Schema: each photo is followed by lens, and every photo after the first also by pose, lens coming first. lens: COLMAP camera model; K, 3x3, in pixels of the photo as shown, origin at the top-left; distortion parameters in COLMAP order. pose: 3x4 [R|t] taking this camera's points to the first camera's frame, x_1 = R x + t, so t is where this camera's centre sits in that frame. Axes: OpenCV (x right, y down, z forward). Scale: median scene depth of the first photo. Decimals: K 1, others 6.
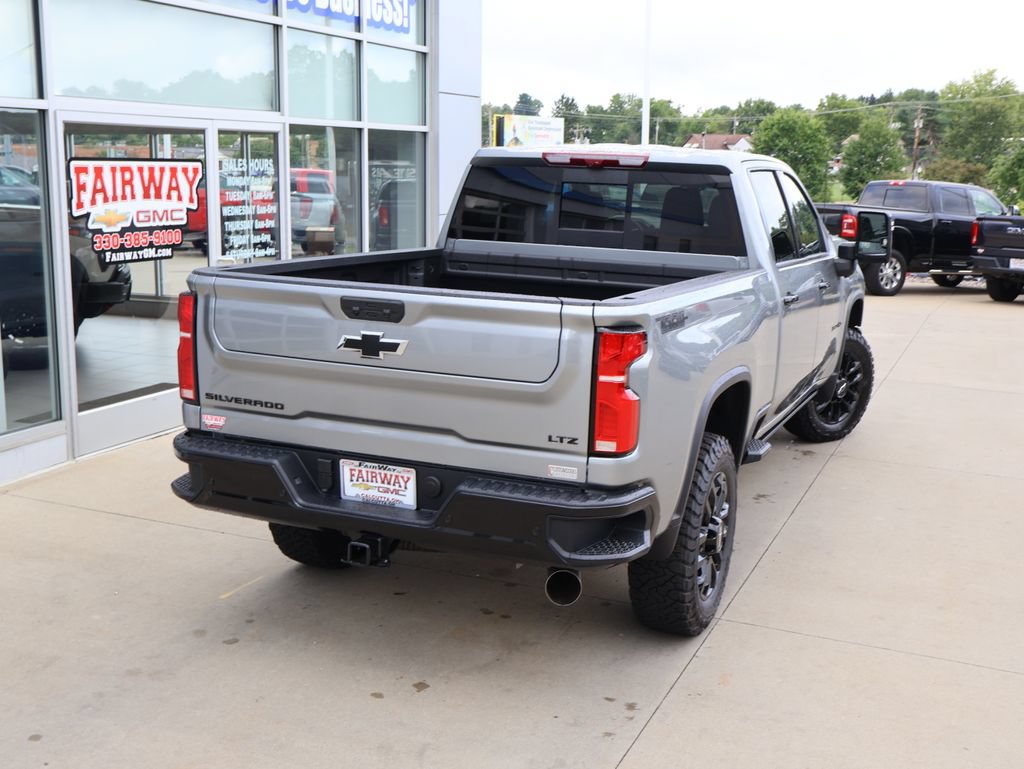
lens RADIAL K [[1194.4, 0, 508.1], [0, 1194.4, 383.6], [0, 0, 1]] dist [0.021975, -0.046292]
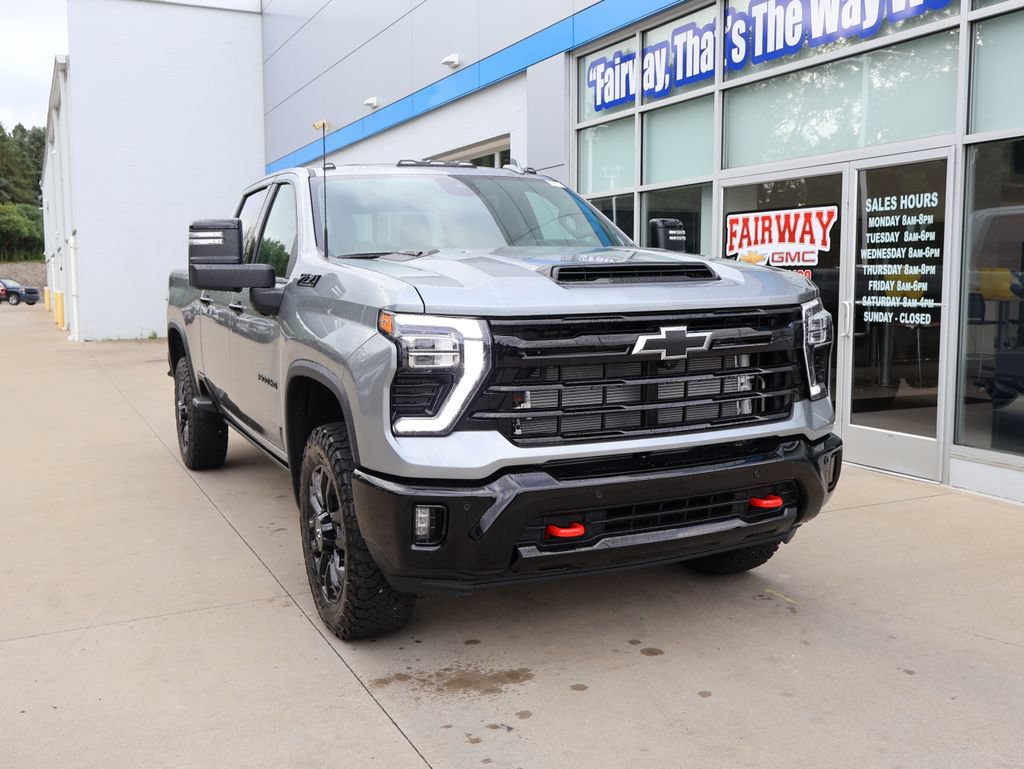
lens RADIAL K [[1031.9, 0, 510.3], [0, 1031.9, 387.1], [0, 0, 1]] dist [0.002410, -0.000246]
pose [[-0.673019, 0.064913, -0.736772, 0.629580], [-0.141778, 0.966346, 0.214650, -0.198154], [0.725910, 0.248922, -0.641165, 1.500824]]
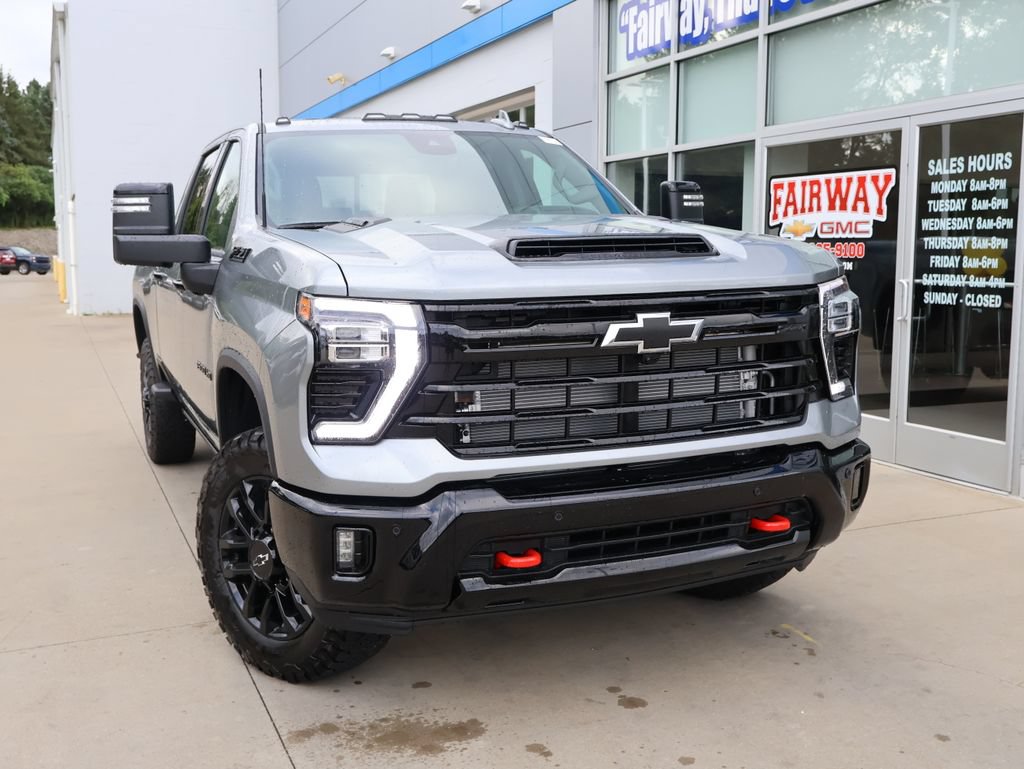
lens RADIAL K [[1123.8, 0, 512.0], [0, 1123.8, 384.5], [0, 0, 1]] dist [0.012666, -0.022309]
pose [[-0.704652, 0.068957, -0.706194, 0.570170], [-0.141838, 0.961489, 0.235415, -0.200119], [0.695231, 0.266051, -0.667735, 1.497291]]
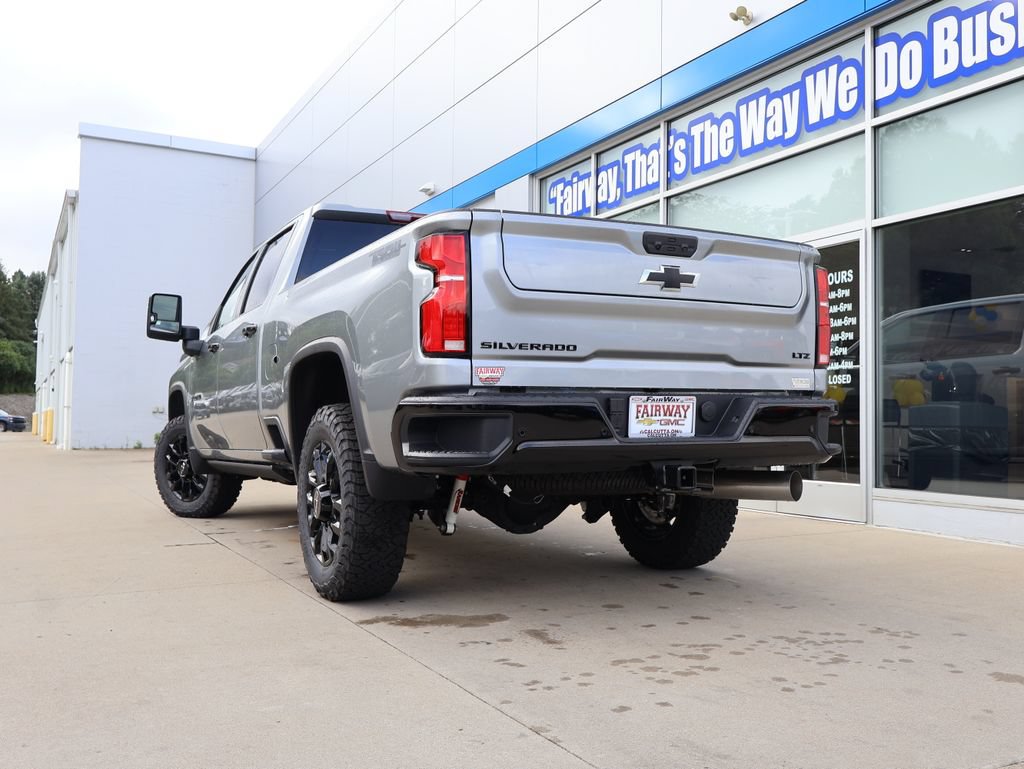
lens RADIAL K [[951.2, 0, 512.6], [0, 951.2, 385.9], [0, 0, 1]] dist [0.010224, -0.006934]
pose [[-0.637492, -0.054015, -0.768561, 0.658735], [-0.164370, 0.984109, 0.067175, -0.119698], [0.752719, 0.169152, -0.636240, 1.525102]]
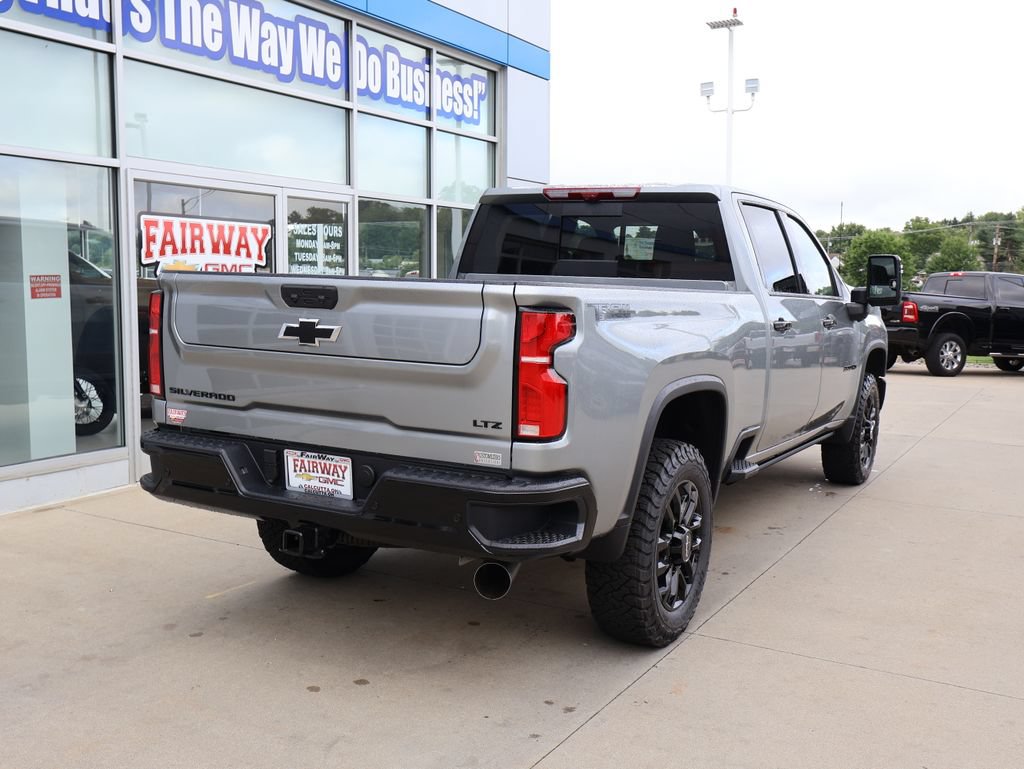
lens RADIAL K [[1031.9, 0, 510.3], [0, 1031.9, 387.1], [0, 0, 1]] dist [0.002410, -0.000246]
pose [[0.993339, 0.004675, -0.115131, 0.084349], [-0.013922, 0.996726, -0.079643, 0.043832], [0.114382, 0.080716, 0.990152, 0.086415]]
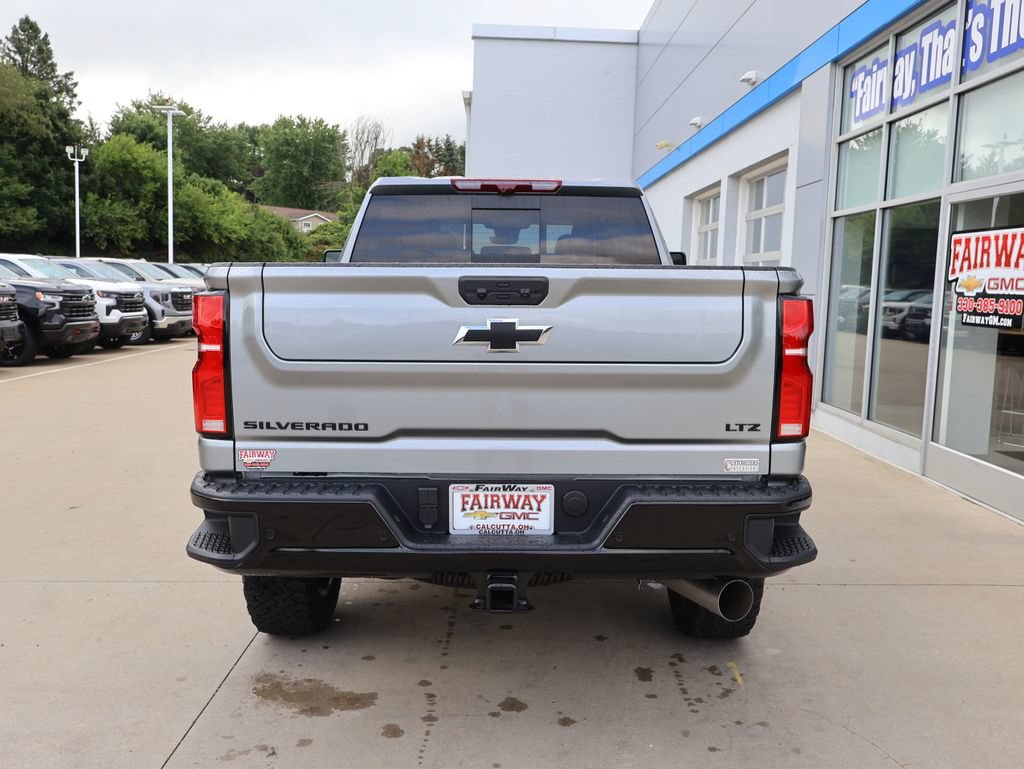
lens RADIAL K [[951.2, 0, 512.6], [0, 951.2, 385.9], [0, 0, 1]] dist [0.010224, -0.006934]
pose [[-0.917639, 0.000131, -0.397415, 0.396550], [-0.116069, 0.956312, 0.268321, -0.228456], [0.380088, 0.292349, -0.877534, 1.593923]]
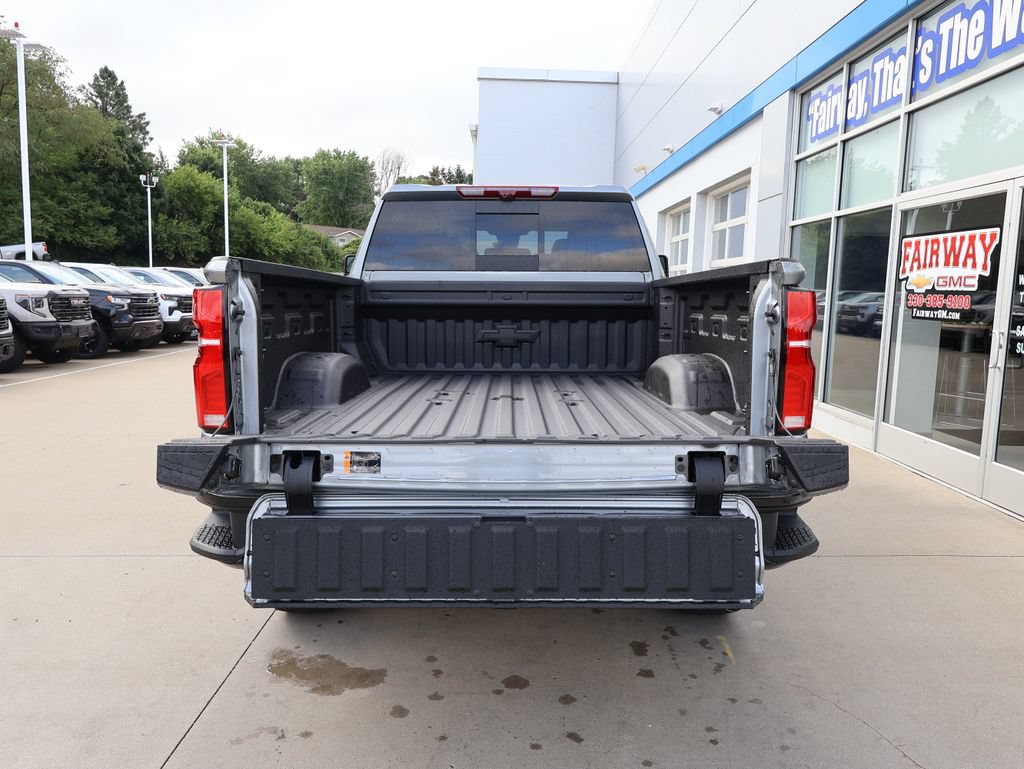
lens RADIAL K [[780.5, 0, 508.8], [0, 780.5, 387.0], [0, 0, 1]] dist [0.006260, -0.005141]
pose [[-0.919760, 0.011766, -0.392305, 0.372023], [-0.110045, 0.951727, 0.286543, -0.213598], [0.376738, 0.306722, -0.874065, 1.538257]]
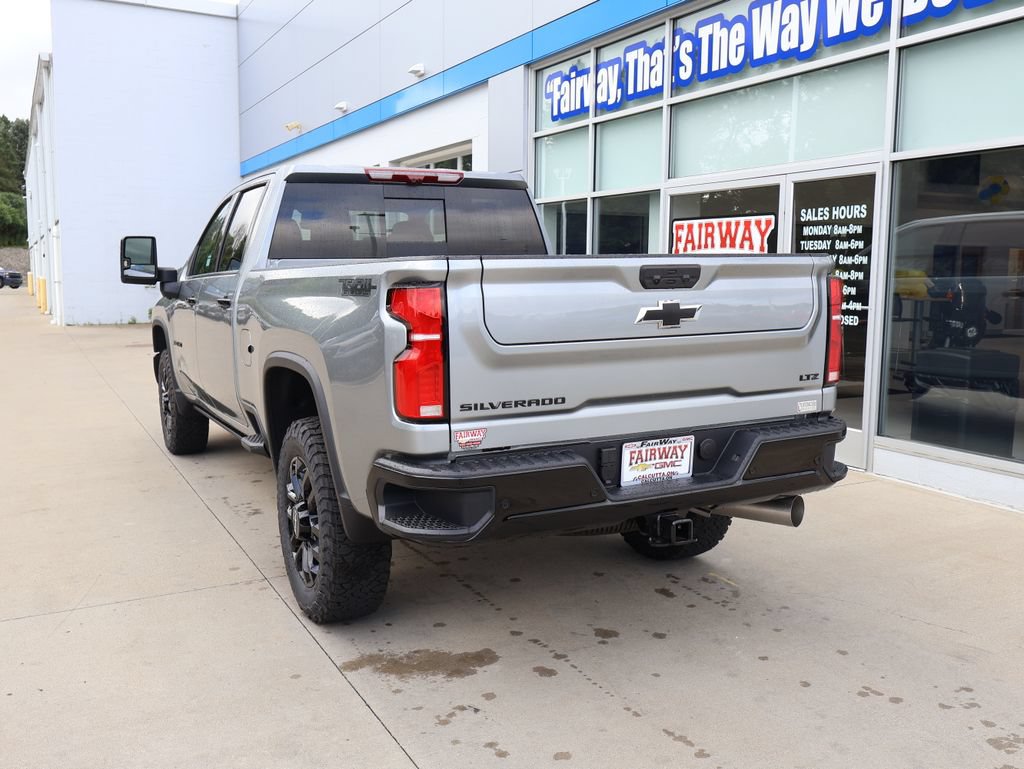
lens RADIAL K [[949.2, 0, 509.3], [0, 949.2, 384.0], [0, 0, 1]] dist [0.008667, 0.003570]
pose [[-0.639848, 0.070051, -0.765302, 0.626446], [-0.160404, 0.961730, 0.222140, -0.204068], [0.751575, 0.264893, -0.604125, 1.488762]]
